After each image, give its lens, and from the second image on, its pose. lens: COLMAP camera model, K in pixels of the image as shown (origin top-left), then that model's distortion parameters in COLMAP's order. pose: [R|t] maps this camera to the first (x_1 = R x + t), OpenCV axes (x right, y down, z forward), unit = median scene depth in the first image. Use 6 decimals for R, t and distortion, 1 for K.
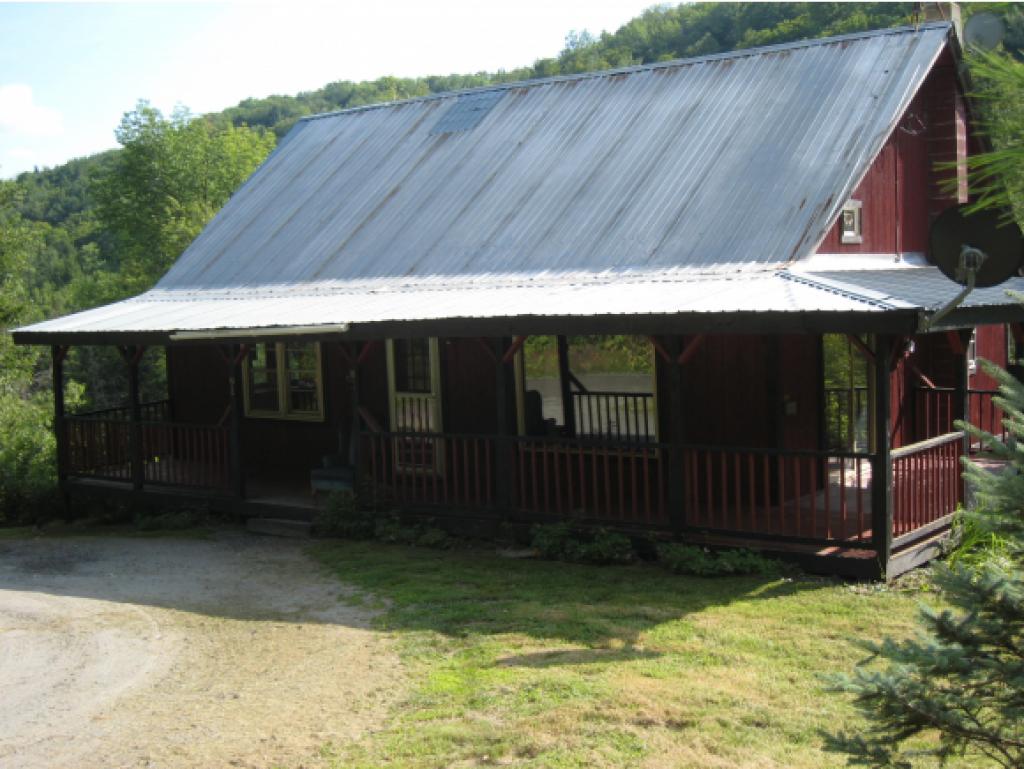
lens RADIAL K [[1395.7, 0, 512.0], [0, 1395.7, 384.5], [0, 0, 1]] dist [-0.121490, -0.006572]
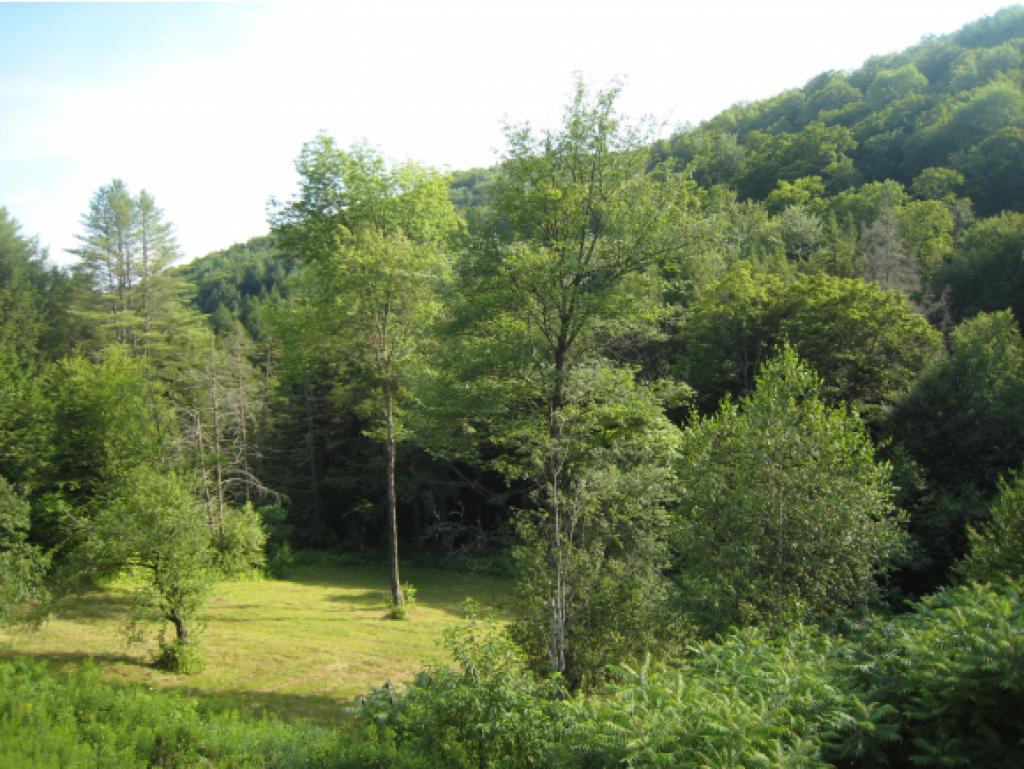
lens RADIAL K [[881.2, 0, 512.0], [0, 881.2, 384.5], [0, 0, 1]] dist [-0.077348, 0.005304]
pose [[0.991833, 0.020470, -0.125893, -0.047614], [-0.016475, 0.999330, 0.032696, -0.045372], [0.126478, -0.030355, 0.991505, 0.398021]]
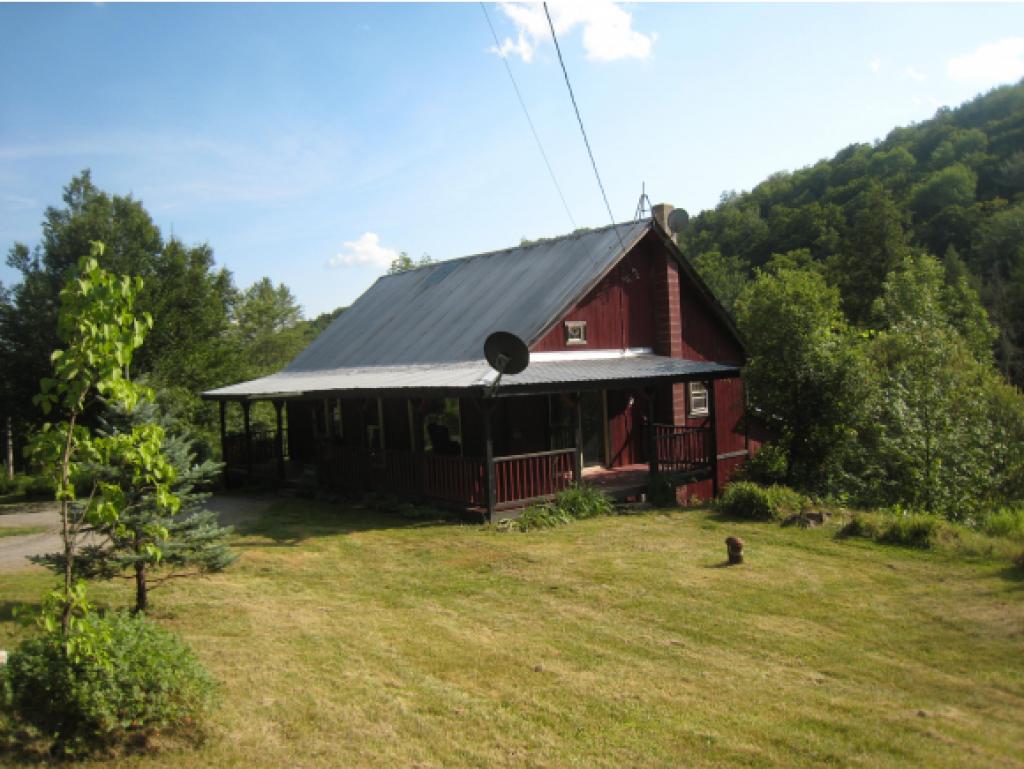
lens RADIAL K [[881.2, 0, 512.0], [0, 881.2, 384.5], [0, 0, 1]] dist [-0.077348, 0.005304]
pose [[0.976938, -0.007432, -0.213392, 0.102326], [-0.000639, 0.999288, -0.037725, -0.001528], [0.213521, 0.036991, 0.976238, -0.037342]]
